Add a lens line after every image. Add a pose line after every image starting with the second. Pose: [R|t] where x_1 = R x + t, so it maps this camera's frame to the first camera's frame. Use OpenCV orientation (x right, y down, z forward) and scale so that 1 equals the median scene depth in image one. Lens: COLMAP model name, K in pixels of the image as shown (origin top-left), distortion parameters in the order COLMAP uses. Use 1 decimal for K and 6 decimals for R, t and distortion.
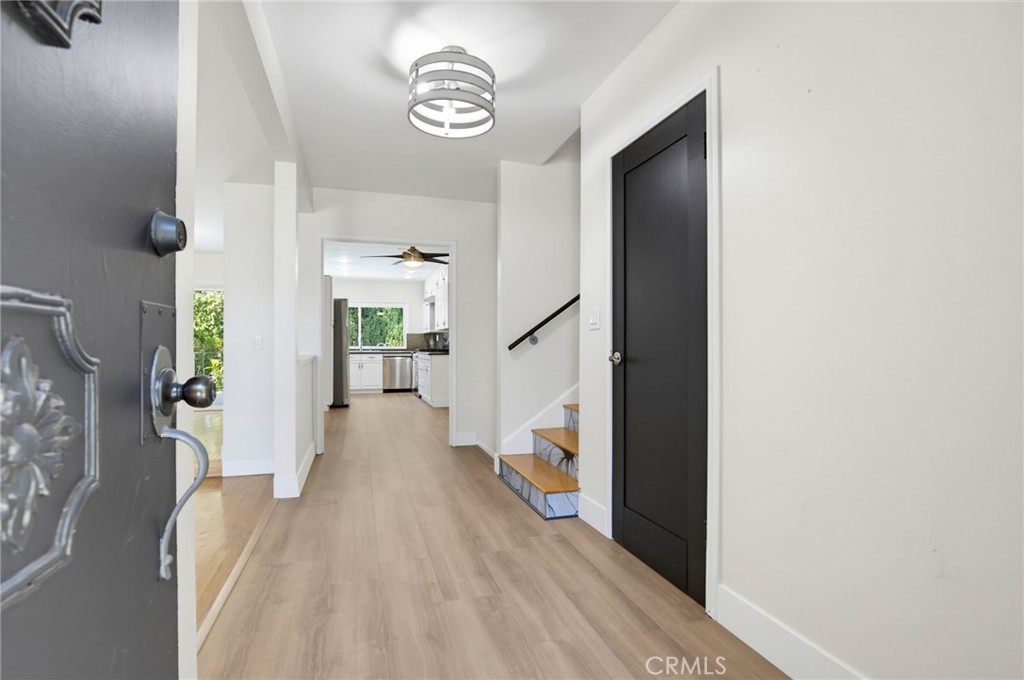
lens RADIAL K [[519.7, 0, 514.4], [0, 519.7, 344.4], [0, 0, 1]] dist [-0.027154, 0.004228]
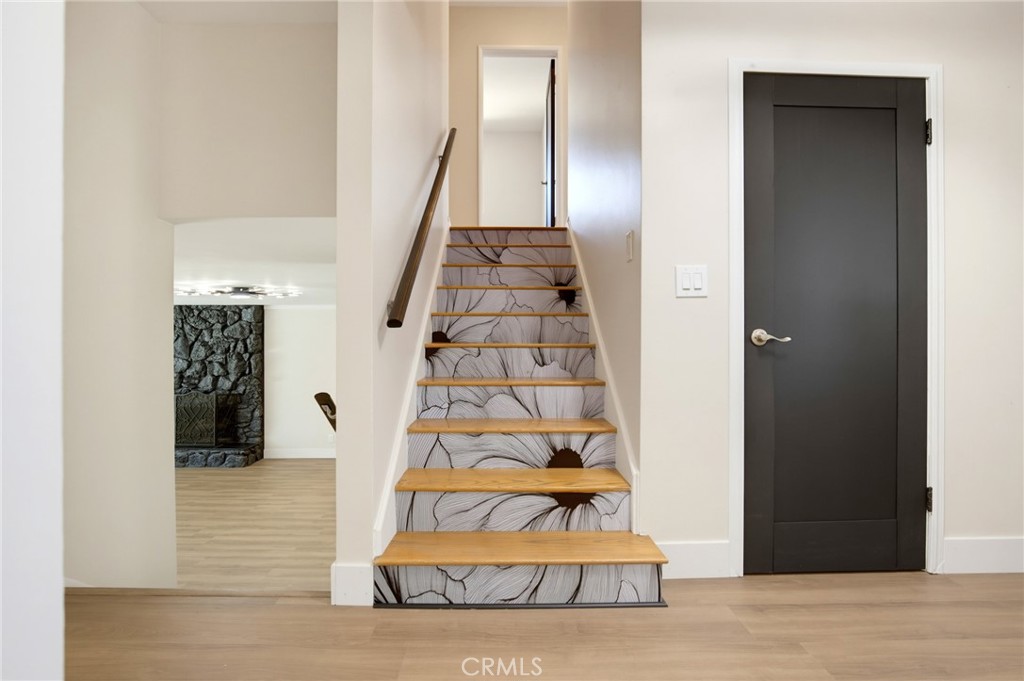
lens RADIAL K [[519.7, 0, 515.8], [0, 519.7, 343.1], [0, 0, 1]] dist [-0.027154, 0.004228]
pose [[0.270608, -0.002851, 0.962685, -0.201048], [-0.003787, 0.999985, 0.004026, 0.010821], [-0.962682, -0.004735, 0.270593, 0.357483]]
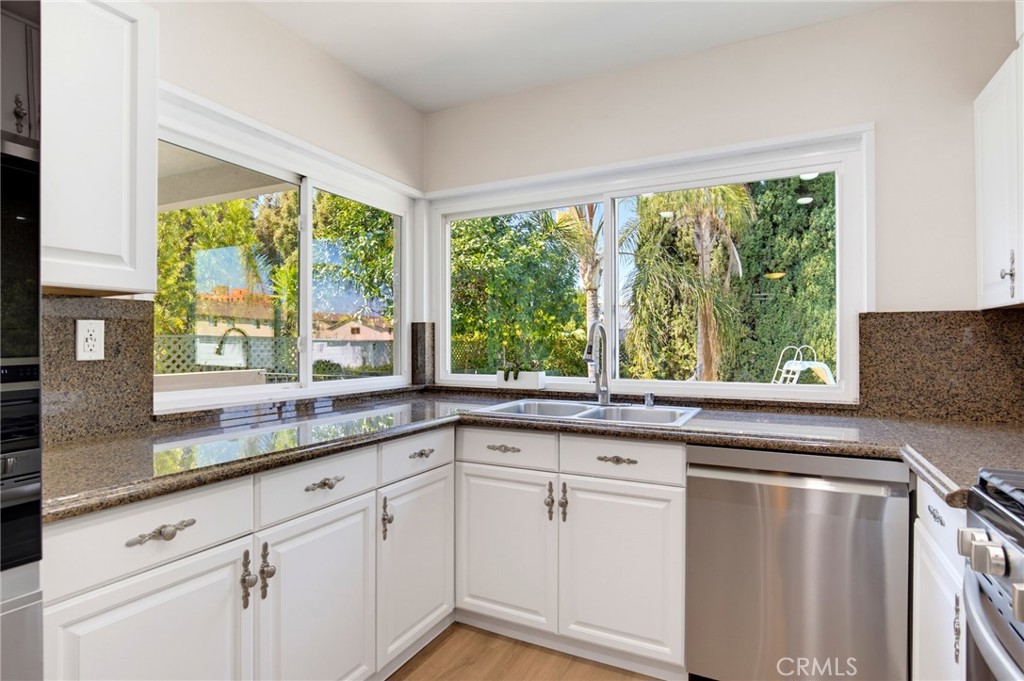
lens RADIAL K [[532.8, 0, 518.0], [0, 532.8, 343.1], [0, 0, 1]] dist [-0.019659, 0.001503]
pose [[0.725165, 0.001360, -0.688574, -0.224739], [-0.000181, 0.999998, 0.001784, -0.015231], [0.688576, -0.001169, 0.725164, 1.057756]]
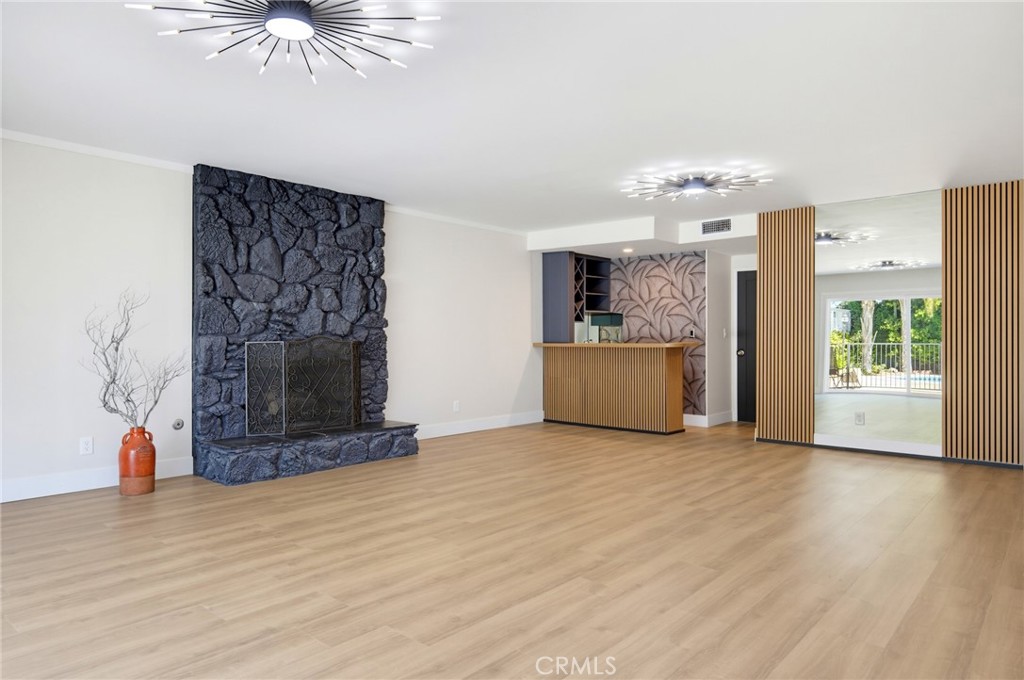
lens RADIAL K [[634.5, 0, 514.9], [0, 634.5, 330.9], [0, 0, 1]] dist [-0.005953, -0.000893]
pose [[-0.525840, 0.010905, 0.850514, -0.114270], [-0.004683, 0.999866, -0.015716, 0.111638], [-0.850571, -0.012247, -0.525718, 1.365702]]
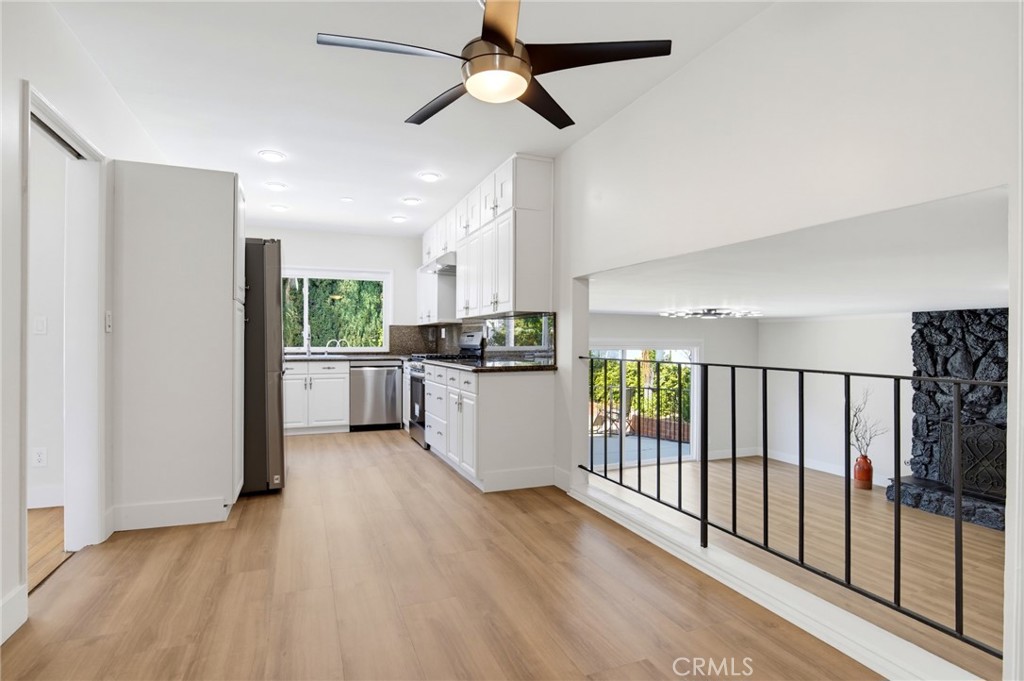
lens RADIAL K [[519.7, 0, 511.0], [0, 519.7, 345.1], [0, 0, 1]] dist [-0.027154, 0.004228]
pose [[0.995759, 0.004370, 0.091895, -0.166061], [-0.005229, 0.999945, 0.009103, -0.006273], [-0.091850, -0.009545, 0.995727, 0.544101]]
